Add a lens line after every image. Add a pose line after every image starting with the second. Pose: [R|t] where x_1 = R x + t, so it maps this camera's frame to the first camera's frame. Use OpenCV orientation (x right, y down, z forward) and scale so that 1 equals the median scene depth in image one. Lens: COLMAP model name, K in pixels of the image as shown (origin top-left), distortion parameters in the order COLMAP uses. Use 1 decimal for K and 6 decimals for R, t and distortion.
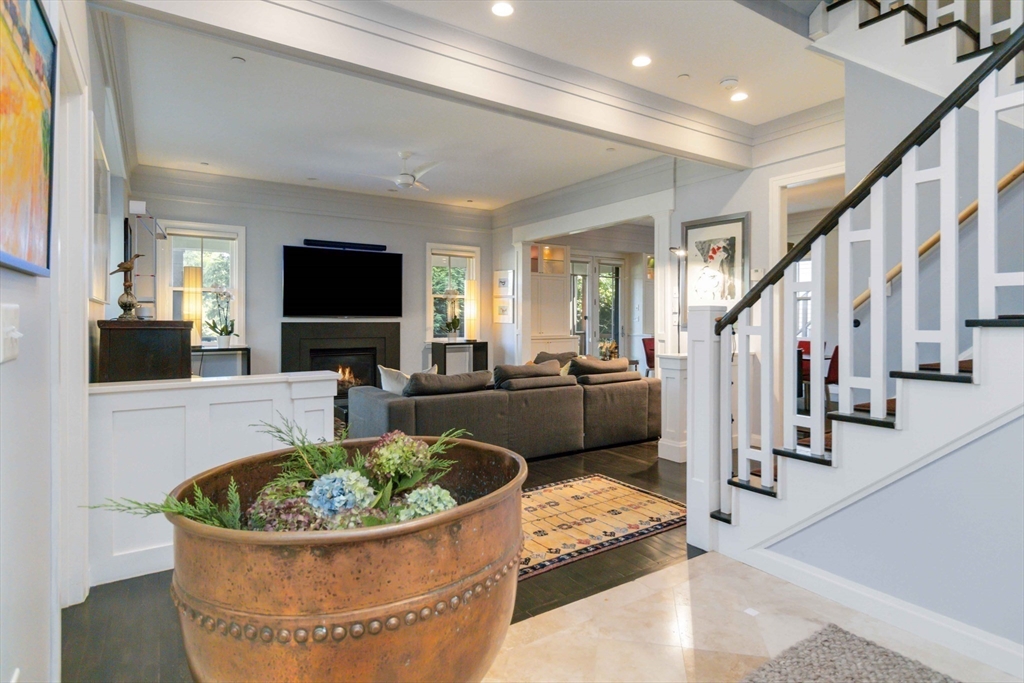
lens RADIAL K [[547.2, 0, 522.4], [0, 547.2, 323.9], [0, 0, 1]] dist [0.007701, -0.000328]
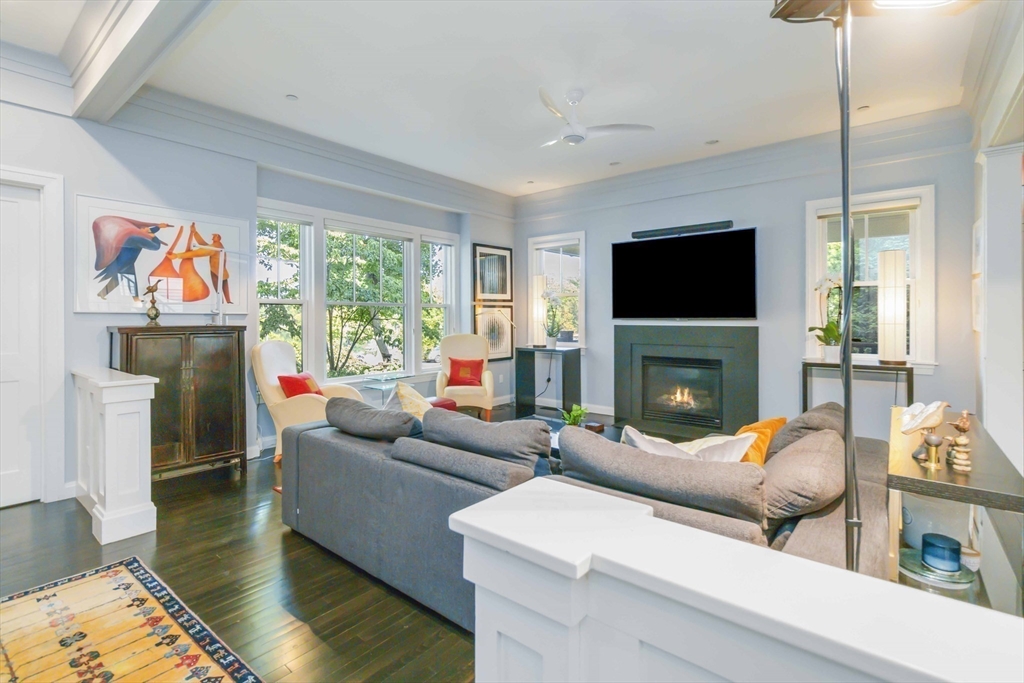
lens RADIAL K [[479.8, 0, 520.5], [0, 479.8, 316.3], [0, 0, 1]] dist [0.011047, -0.003080]
pose [[0.294647, -0.004000, -0.955598, 0.300073], [-0.005098, 0.999970, -0.005757, -0.012253], [0.955592, 0.006568, 0.294618, 0.599855]]
